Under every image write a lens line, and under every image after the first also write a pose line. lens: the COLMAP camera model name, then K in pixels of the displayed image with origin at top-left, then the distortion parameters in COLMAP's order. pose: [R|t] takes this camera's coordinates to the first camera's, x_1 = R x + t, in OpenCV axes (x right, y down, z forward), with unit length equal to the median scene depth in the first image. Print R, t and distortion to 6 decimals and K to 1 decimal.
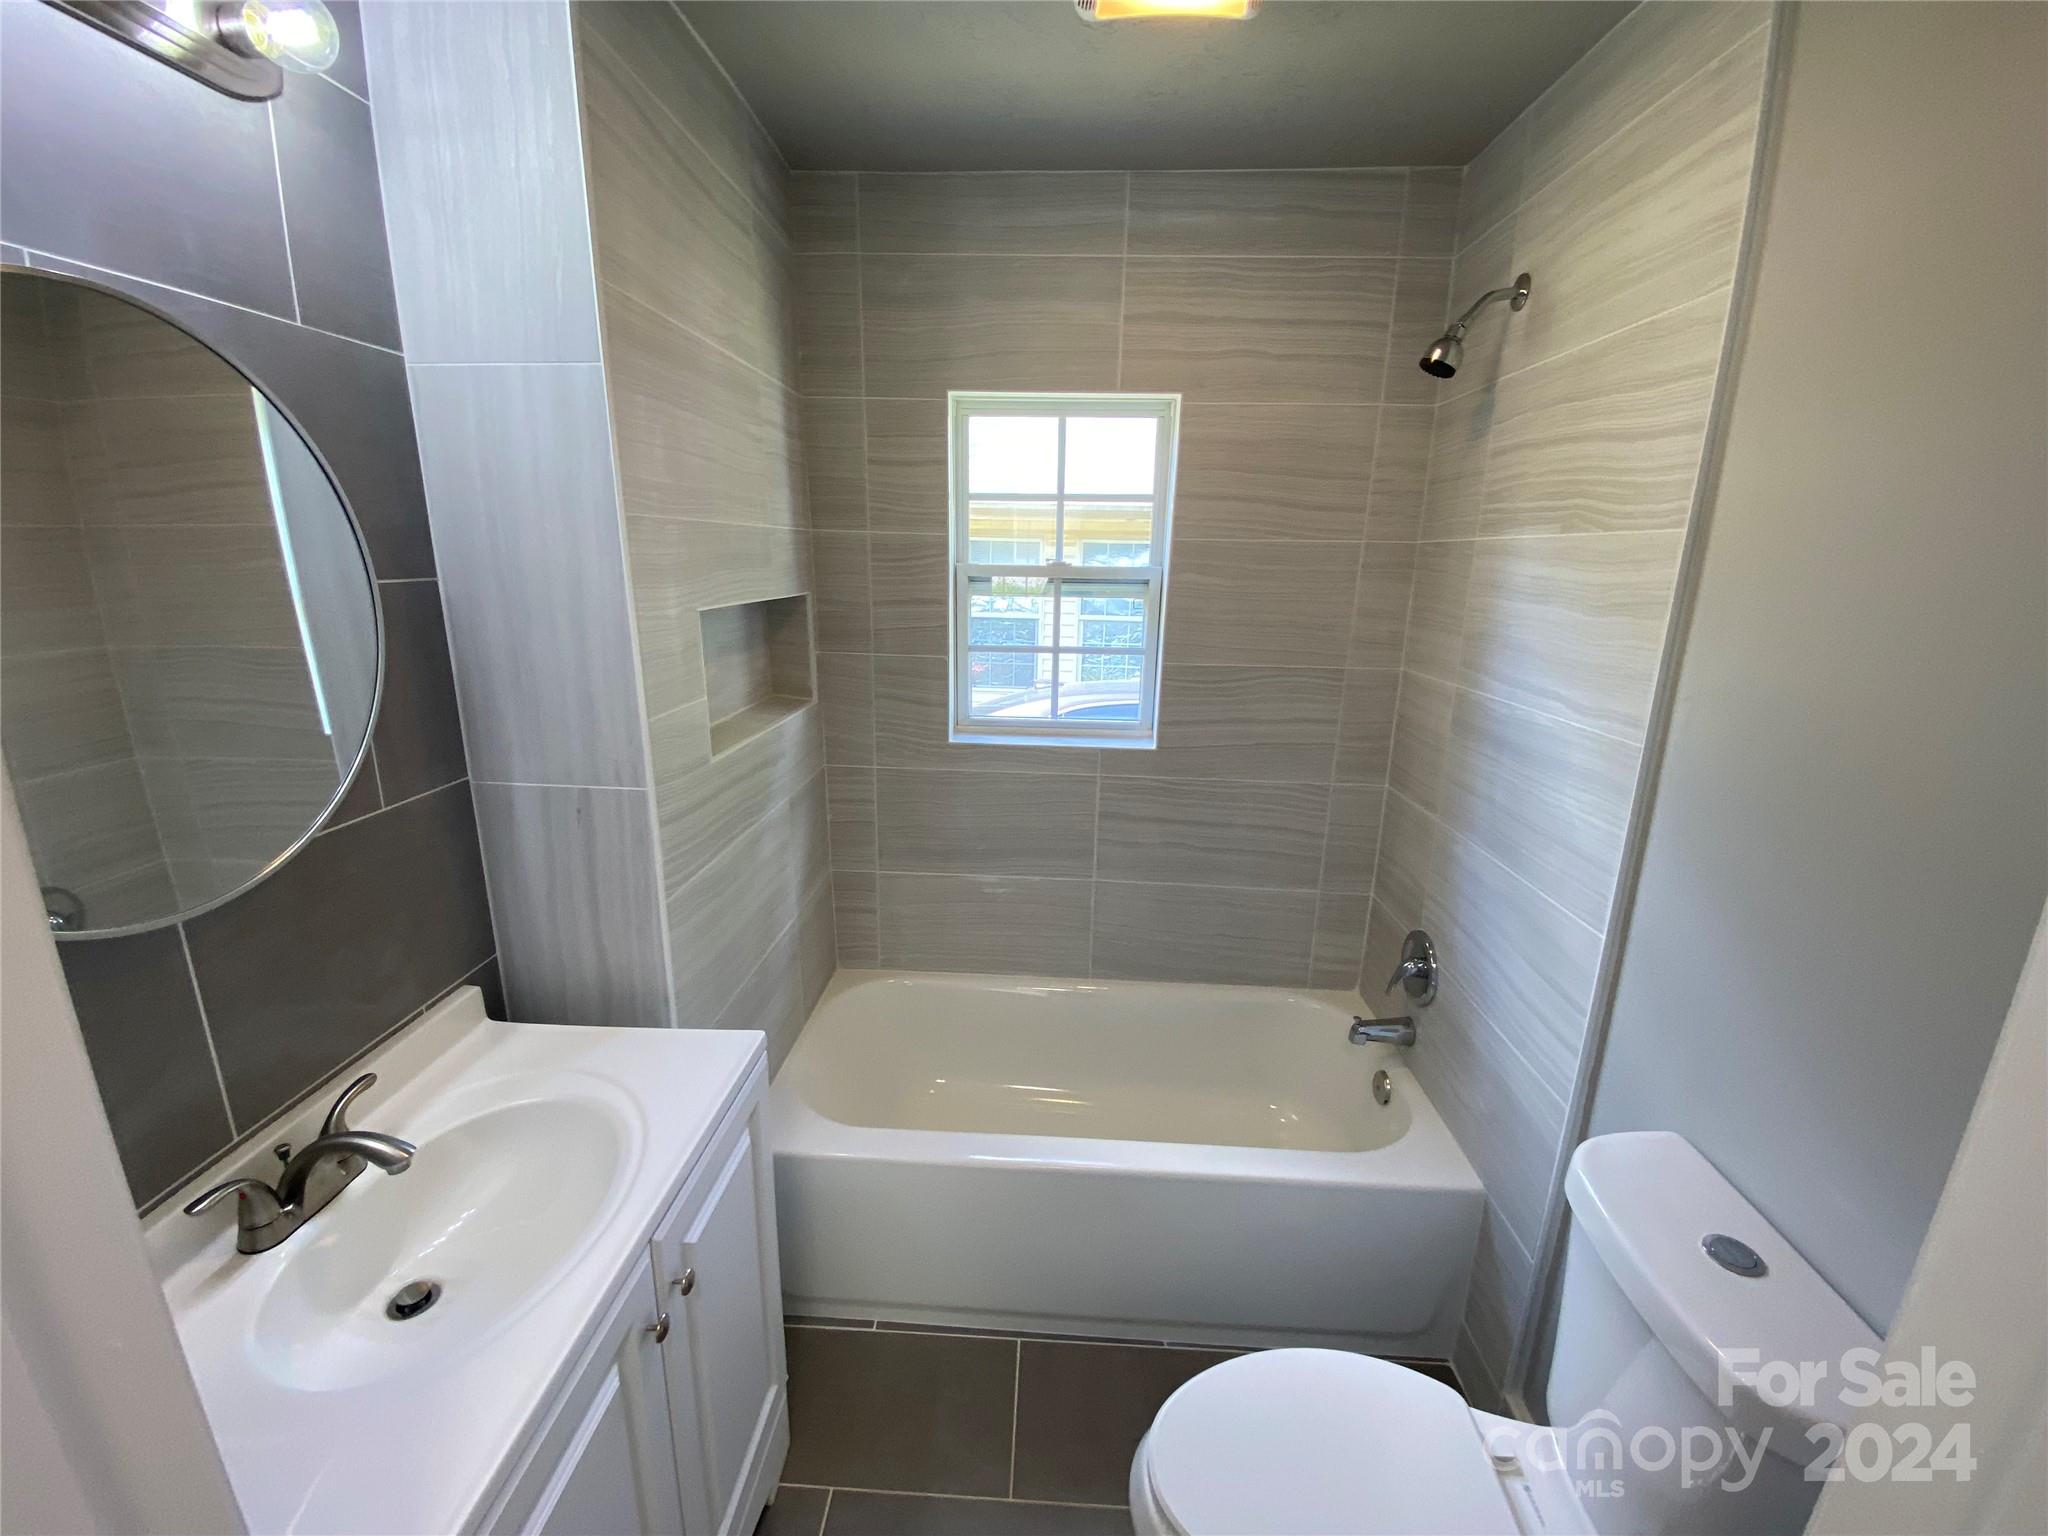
lens RADIAL K [[822.2, 0, 1020.9], [0, 822.2, 753.5], [0, 0, 1]] dist [-0.005328, -0.001616]
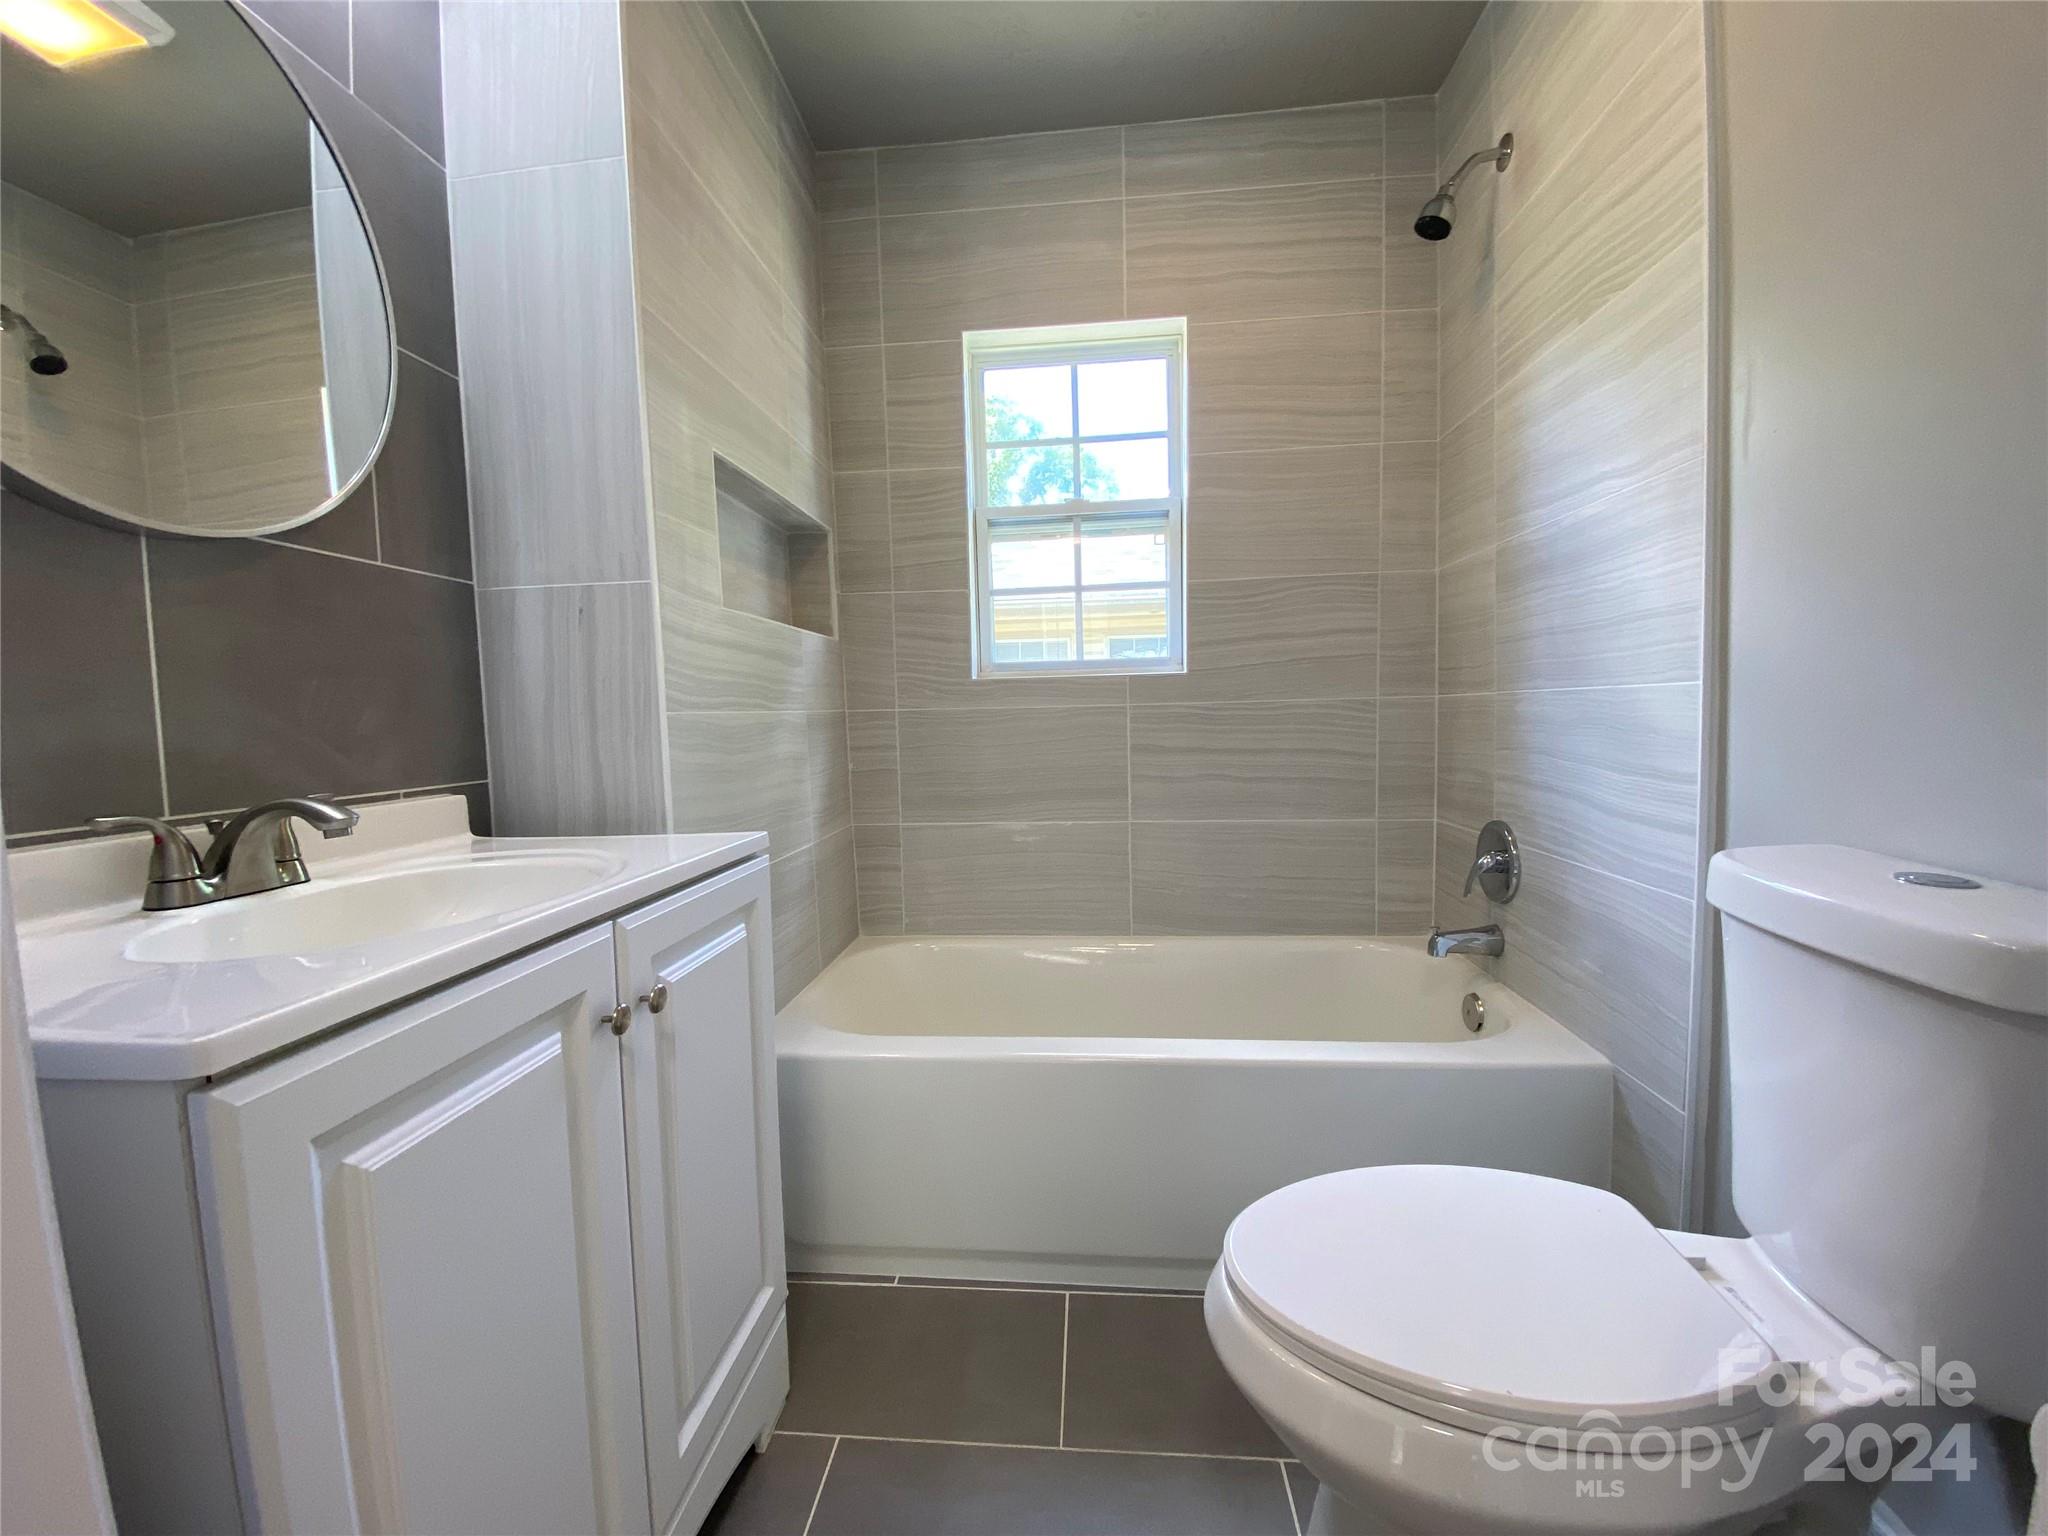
lens RADIAL K [[822.2, 0, 1022.3], [0, 822.2, 770.5], [0, 0, 1]] dist [-0.005328, -0.001616]
pose [[0.998459, -0.040639, -0.037780, 0.004526], [0.033206, 0.983120, -0.179923, 0.320476], [0.044454, 0.178391, 0.982955, 0.079315]]
